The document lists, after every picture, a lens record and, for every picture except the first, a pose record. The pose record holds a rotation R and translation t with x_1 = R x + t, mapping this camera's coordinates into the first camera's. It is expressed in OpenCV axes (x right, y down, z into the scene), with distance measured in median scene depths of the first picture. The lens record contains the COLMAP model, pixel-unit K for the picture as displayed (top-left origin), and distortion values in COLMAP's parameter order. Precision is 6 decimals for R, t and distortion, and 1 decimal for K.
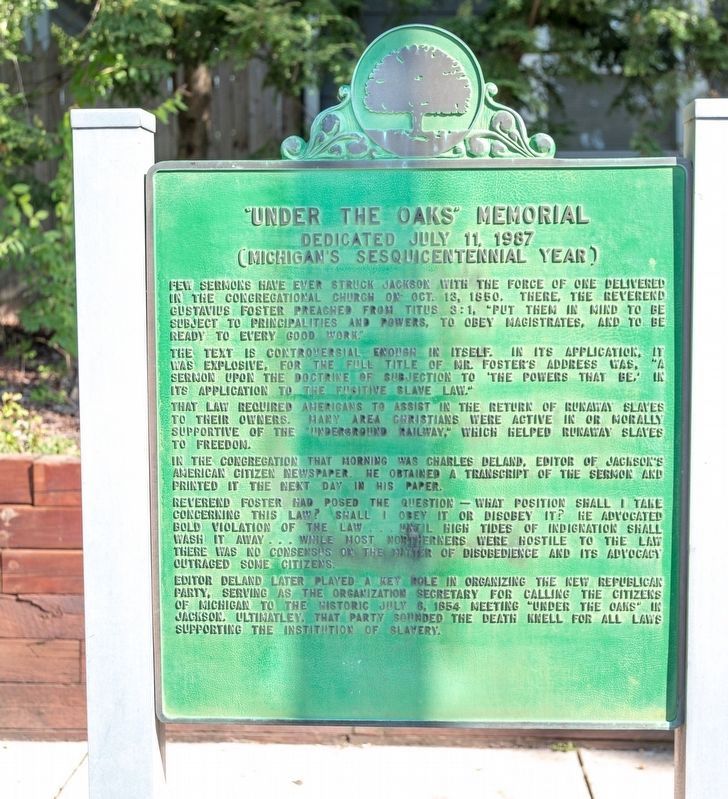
lens RADIAL K [[1450.6, 0, 363.9], [0, 1450.6, 399.5], [0, 0, 1]] dist [0.053753, 0.000000]
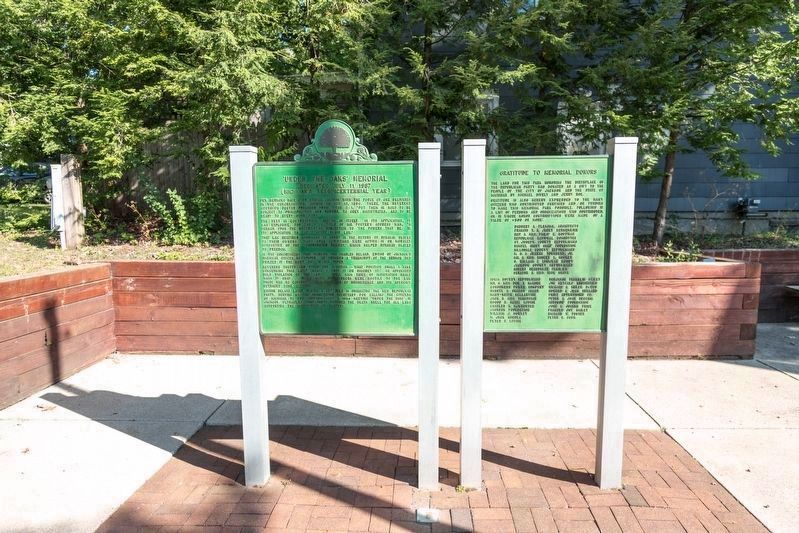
lens RADIAL K [[527.2, 0, 400.2], [0, 527.2, 268.1], [0, 0, 1]] dist [0.002426, 0.000316]
pose [[1.000000, -0.000511, 0.000090, 0.180461], [0.000508, 0.999465, 0.032702, 0.035353], [-0.000106, -0.032702, 0.999465, -0.189164]]
